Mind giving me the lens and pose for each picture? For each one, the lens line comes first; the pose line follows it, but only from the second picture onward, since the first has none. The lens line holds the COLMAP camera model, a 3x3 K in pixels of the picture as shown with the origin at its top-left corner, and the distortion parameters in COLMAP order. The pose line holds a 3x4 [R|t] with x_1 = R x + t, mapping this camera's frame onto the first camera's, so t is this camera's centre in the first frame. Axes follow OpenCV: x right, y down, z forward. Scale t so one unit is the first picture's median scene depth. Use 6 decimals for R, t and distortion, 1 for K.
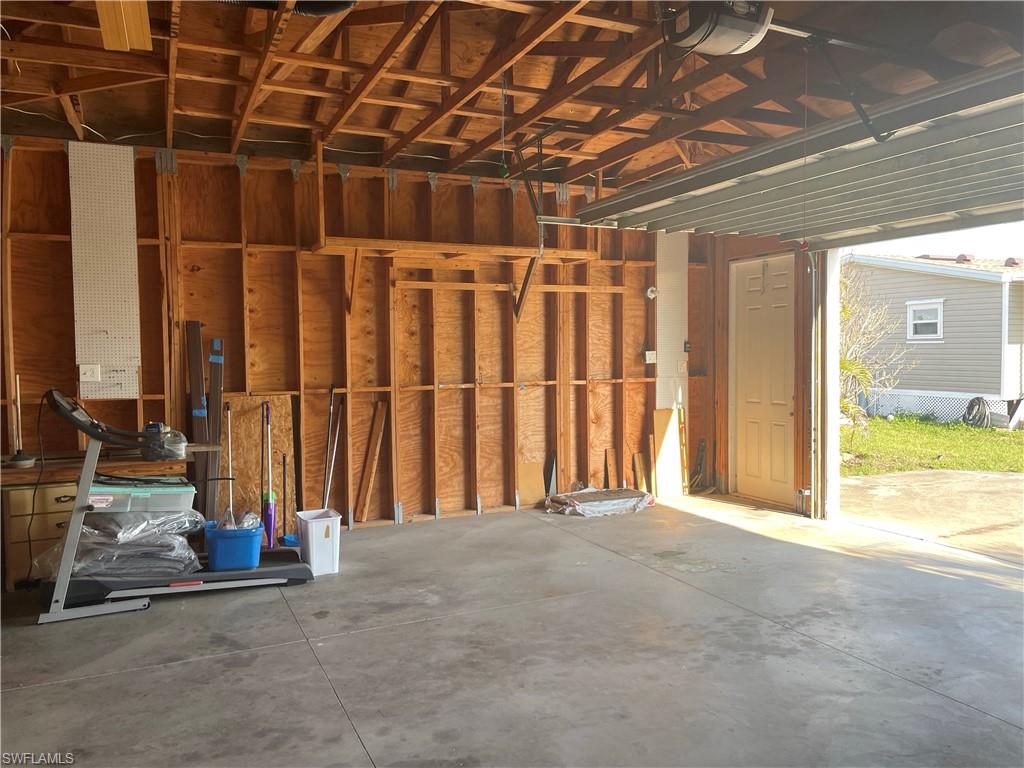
lens RADIAL K [[773.2, 0, 517.3], [0, 773.2, 384.4], [0, 0, 1]] dist [0.093356, -0.130285]
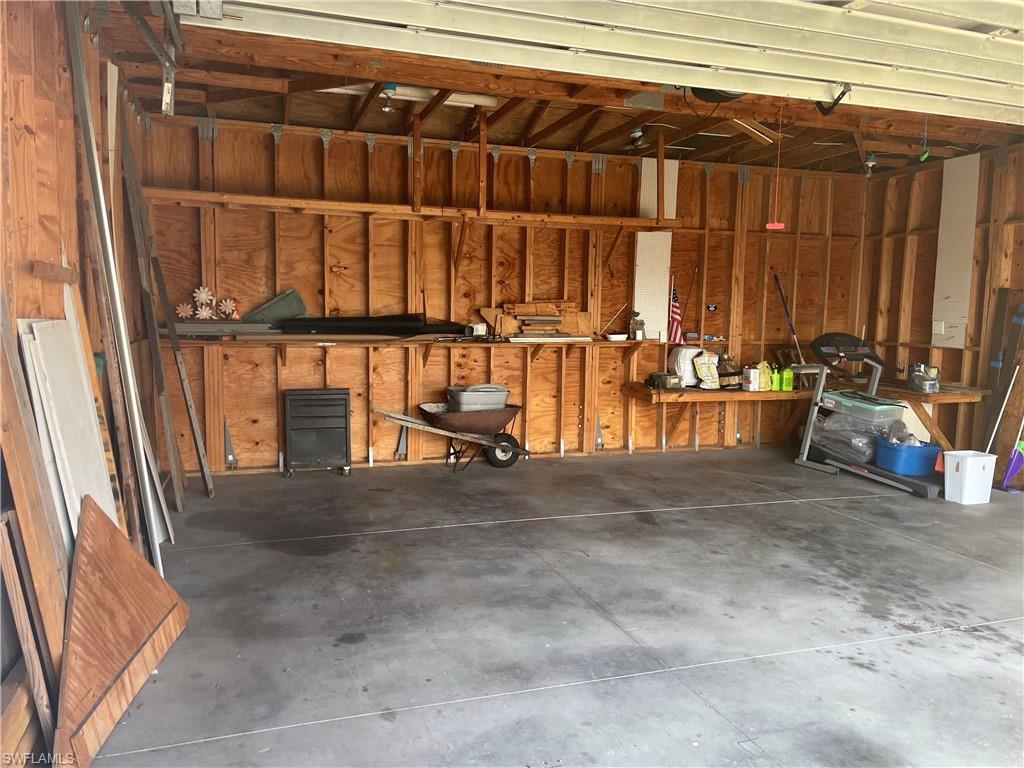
lens RADIAL K [[773.2, 0, 517.3], [0, 773.2, 384.4], [0, 0, 1]] dist [0.093356, -0.130285]
pose [[-0.108963, 0.105620, -0.988419, 1.302924], [-0.058572, 0.991929, 0.112452, -0.038090], [0.992319, 0.070147, -0.101897, 0.596327]]
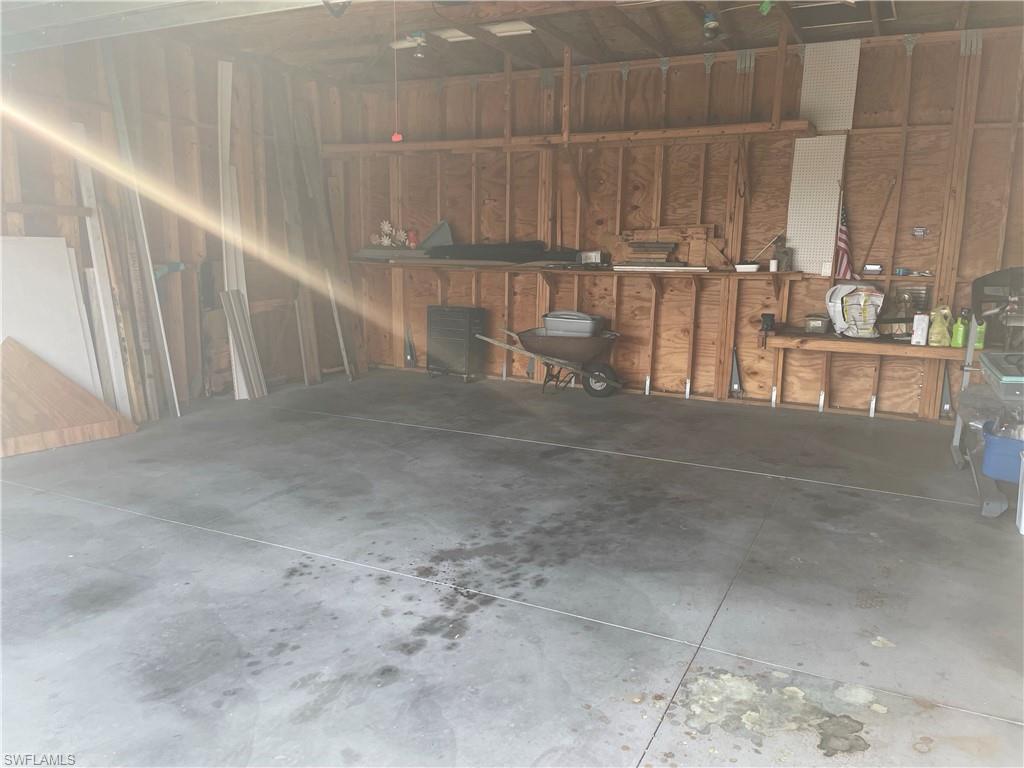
lens RADIAL K [[773.2, 0, 517.3], [0, 773.2, 384.4], [0, 0, 1]] dist [0.093356, -0.130285]
pose [[-0.777821, 0.117771, -0.617353, 0.788227], [-0.031028, 0.973892, 0.224880, -0.069633], [0.627720, 0.194071, -0.753859, 1.645594]]
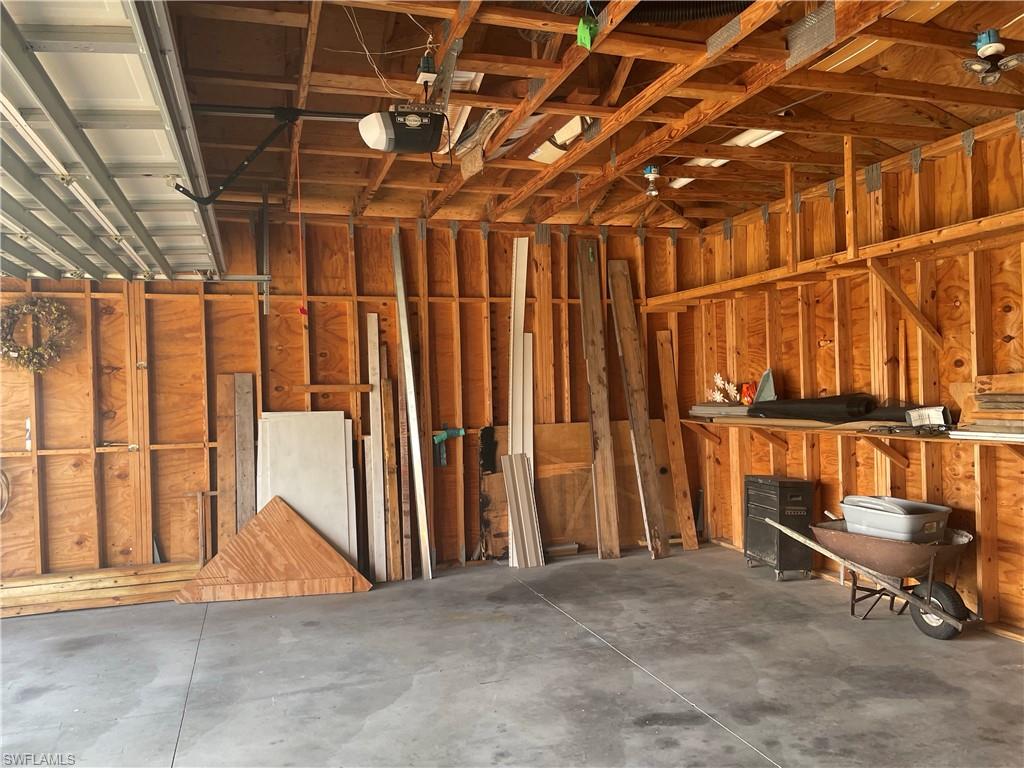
lens RADIAL K [[773.2, 0, 517.3], [0, 773.2, 384.4], [0, 0, 1]] dist [0.093356, -0.130285]
pose [[-0.992968, 0.044745, 0.109603, -0.018105], [0.049382, 0.997980, 0.039956, -0.086031], [-0.107594, 0.045087, -0.993172, 1.598757]]
